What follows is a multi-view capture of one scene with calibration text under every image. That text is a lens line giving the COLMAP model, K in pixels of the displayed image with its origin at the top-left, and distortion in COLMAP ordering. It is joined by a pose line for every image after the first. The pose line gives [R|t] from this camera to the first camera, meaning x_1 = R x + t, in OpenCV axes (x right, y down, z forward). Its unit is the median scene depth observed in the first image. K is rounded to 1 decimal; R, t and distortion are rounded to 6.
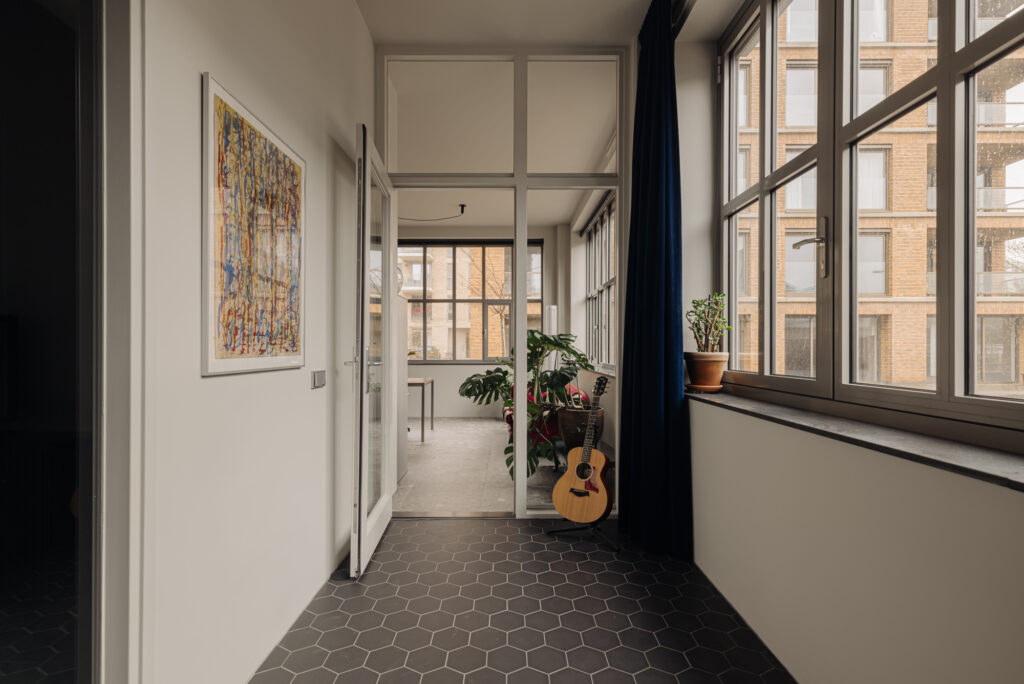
lens RADIAL K [[514.8, 0, 511.0], [0, 514.8, 349.6], [0, 0, 1]] dist [0.015633, 0.000837]
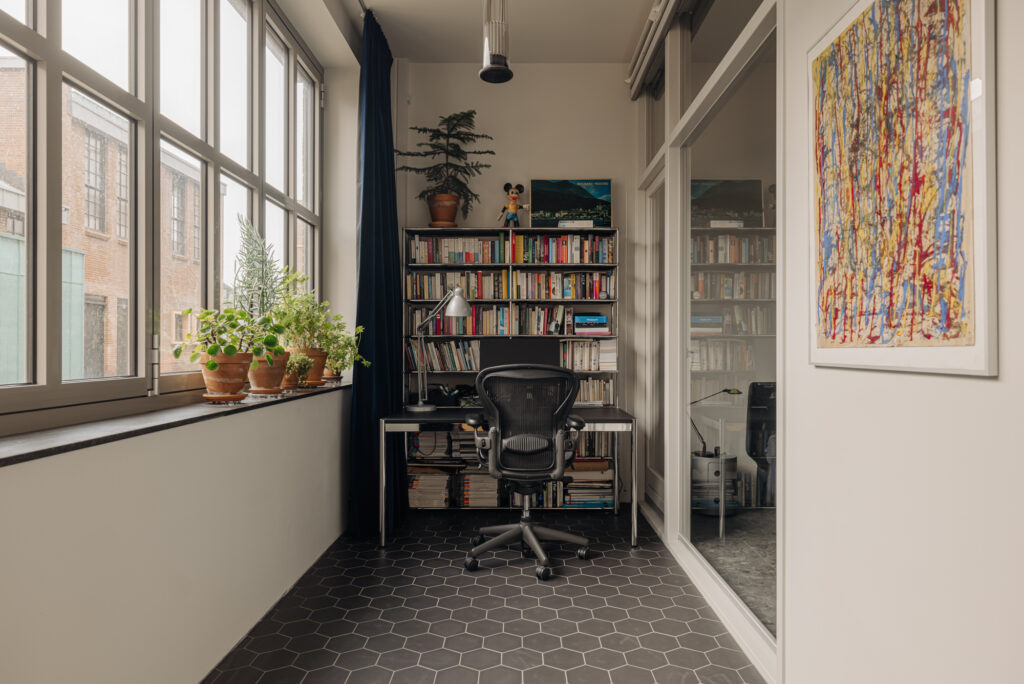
lens RADIAL K [[650.6, 0, 512.2], [0, 650.6, 342.0], [0, 0, 1]] dist [0.002178, 0.000028]
pose [[-0.999900, -0.000897, 0.014096, -0.045335], [-0.000989, 0.999978, -0.006574, 0.013842], [-0.014090, -0.006587, -0.999879, 1.919611]]
